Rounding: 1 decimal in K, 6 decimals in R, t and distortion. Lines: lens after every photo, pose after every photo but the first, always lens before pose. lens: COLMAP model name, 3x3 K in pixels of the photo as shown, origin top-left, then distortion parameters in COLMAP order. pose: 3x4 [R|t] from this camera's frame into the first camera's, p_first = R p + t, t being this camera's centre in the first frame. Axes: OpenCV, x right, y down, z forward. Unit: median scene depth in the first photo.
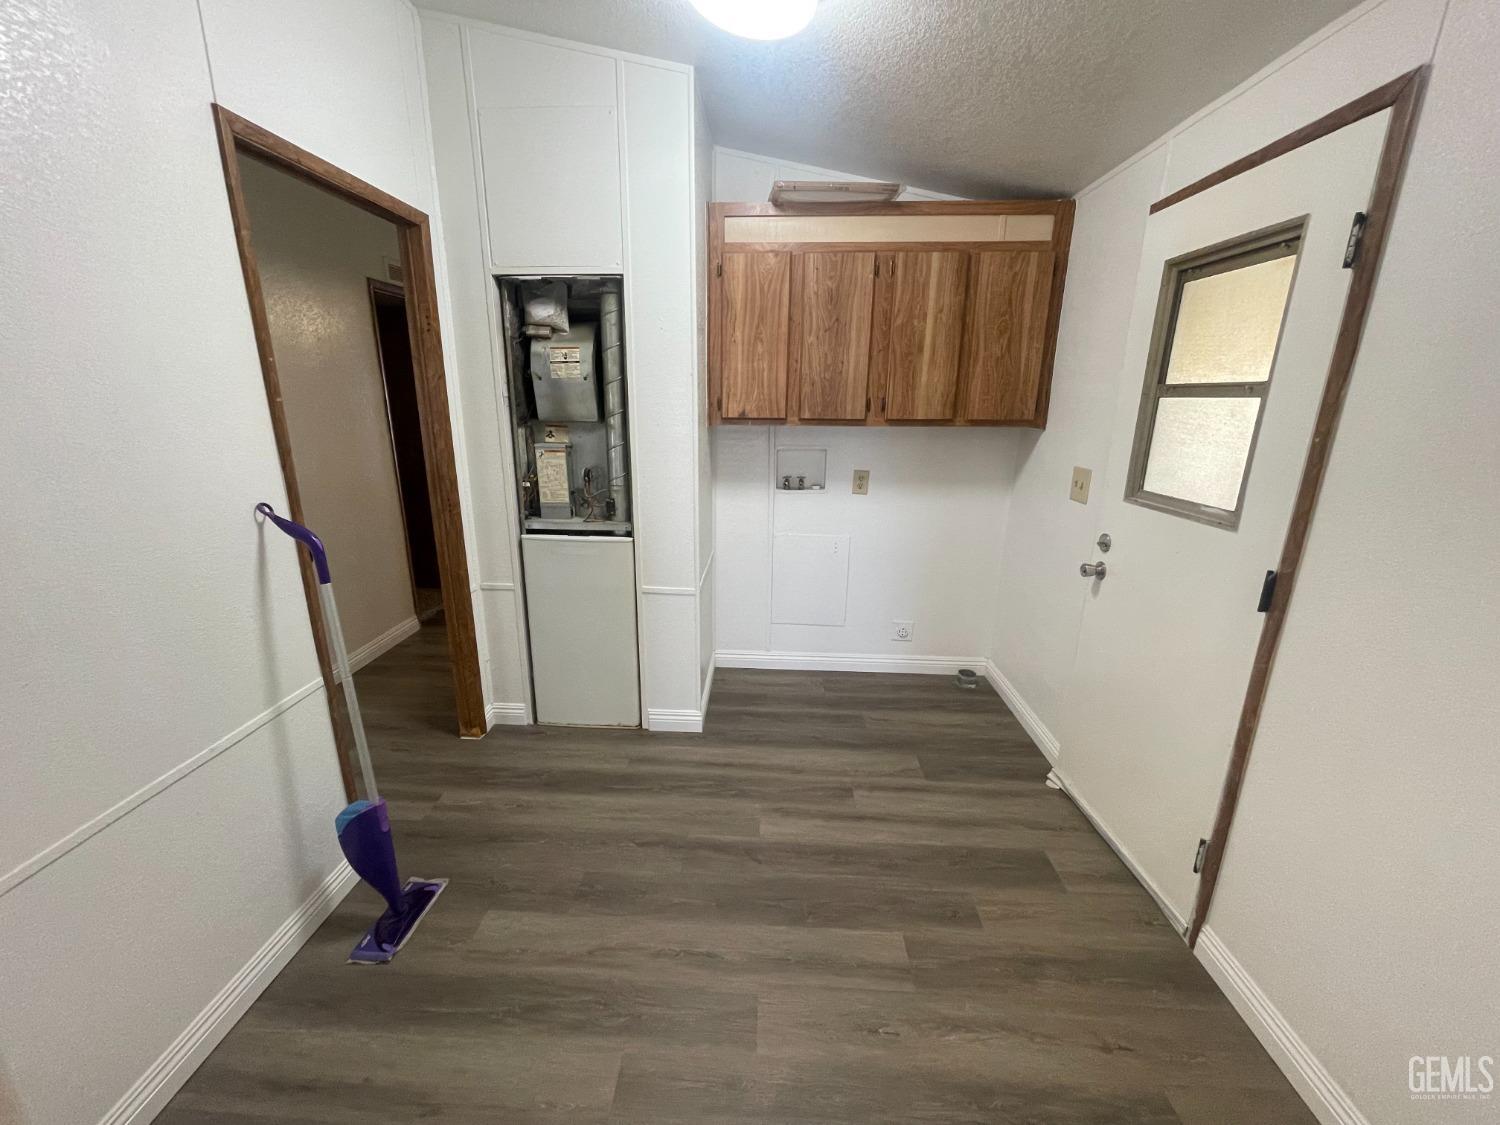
lens RADIAL K [[598.8, 0, 745.9], [0, 598.8, 563.2], [0, 0, 1]] dist [0.000609, 0.000009]
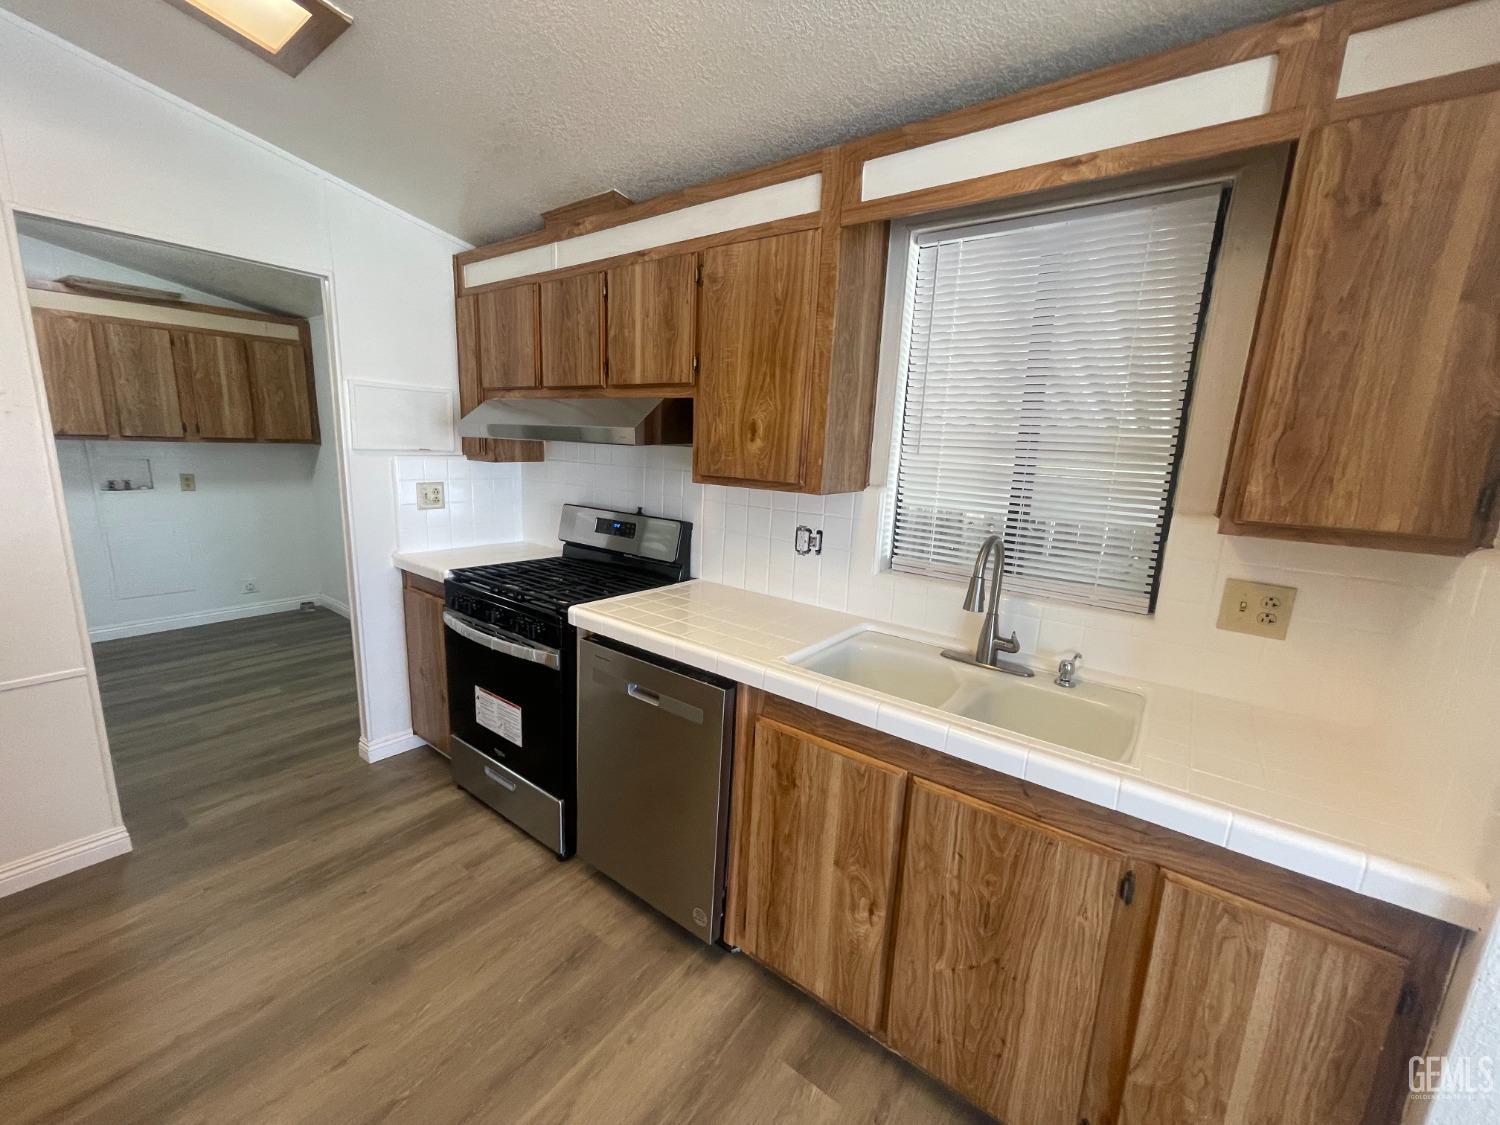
lens RADIAL K [[598.8, 0, 745.9], [0, 598.8, 563.2], [0, 0, 1]] dist [0.000609, 0.000009]
pose [[0.559717, -0.149377, 0.815109, -0.294988], [0.189662, 0.980602, 0.049468, 0.272247], [-0.806688, 0.126907, 0.577191, -1.000798]]
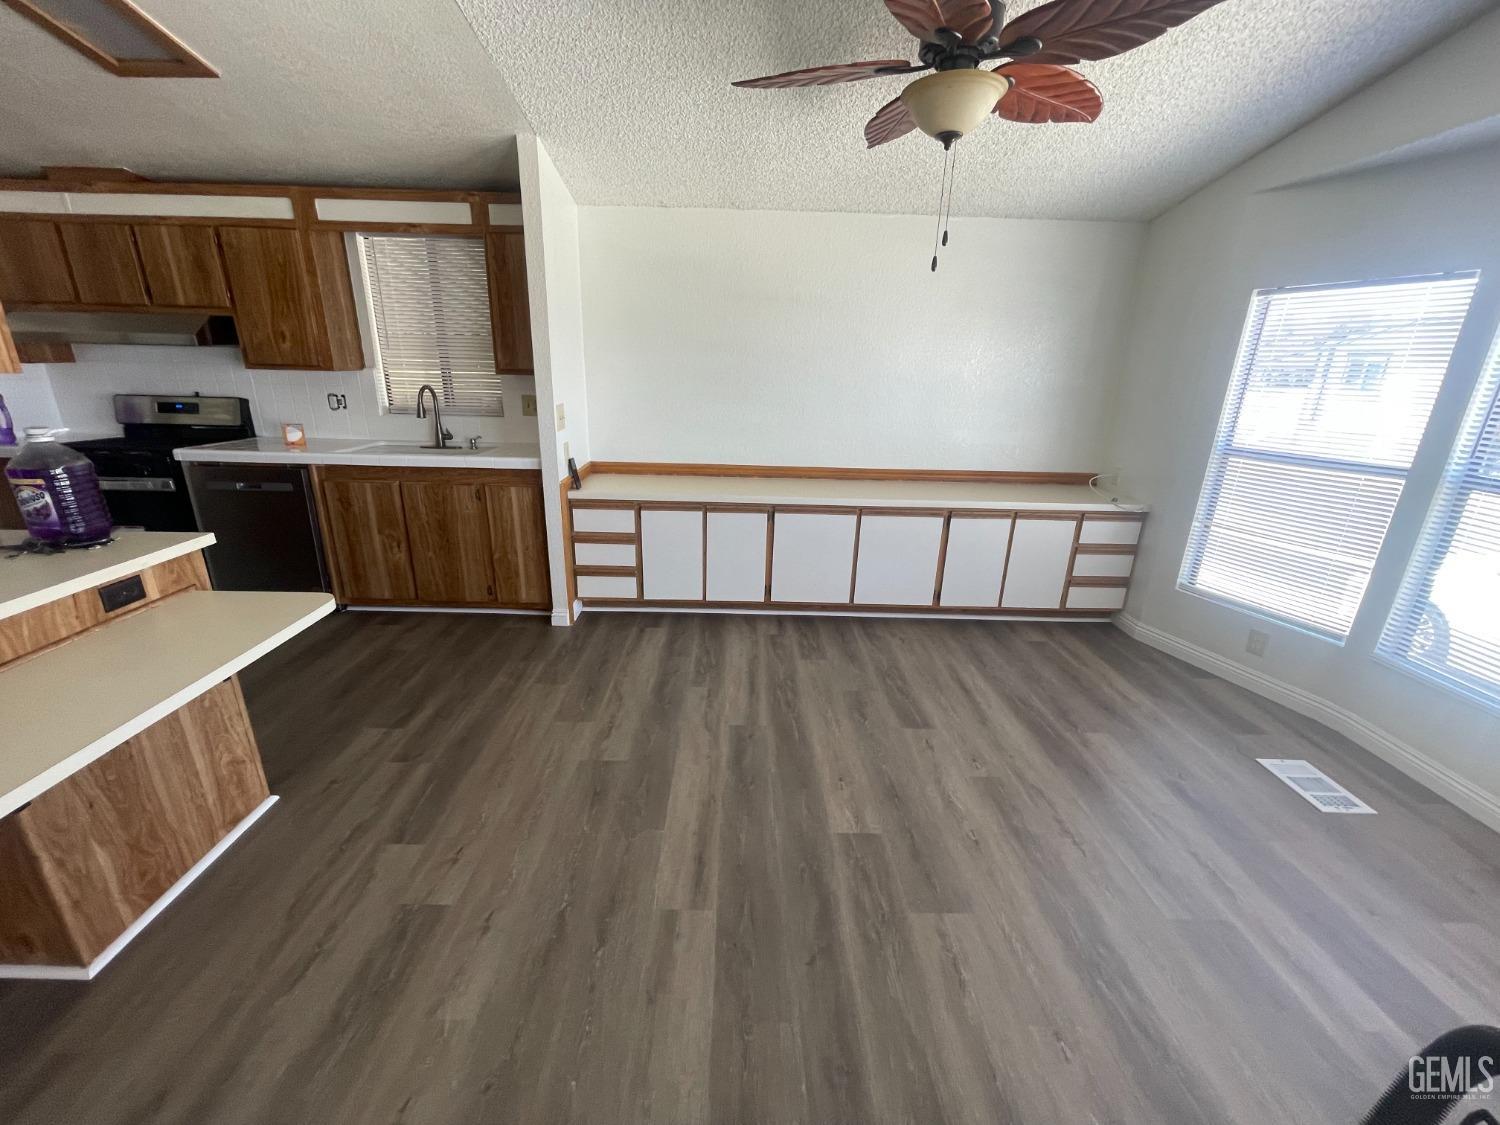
lens RADIAL K [[604.2, 0, 739.6], [0, 604.2, 564.6], [0, 0, 1]] dist [0.001502, 0.000241]
pose [[-0.050538, -0.327209, 0.943600, -2.517161], [0.248728, 0.910914, 0.329196, 0.660329], [-0.967254, 0.251336, 0.035350, -2.312445]]
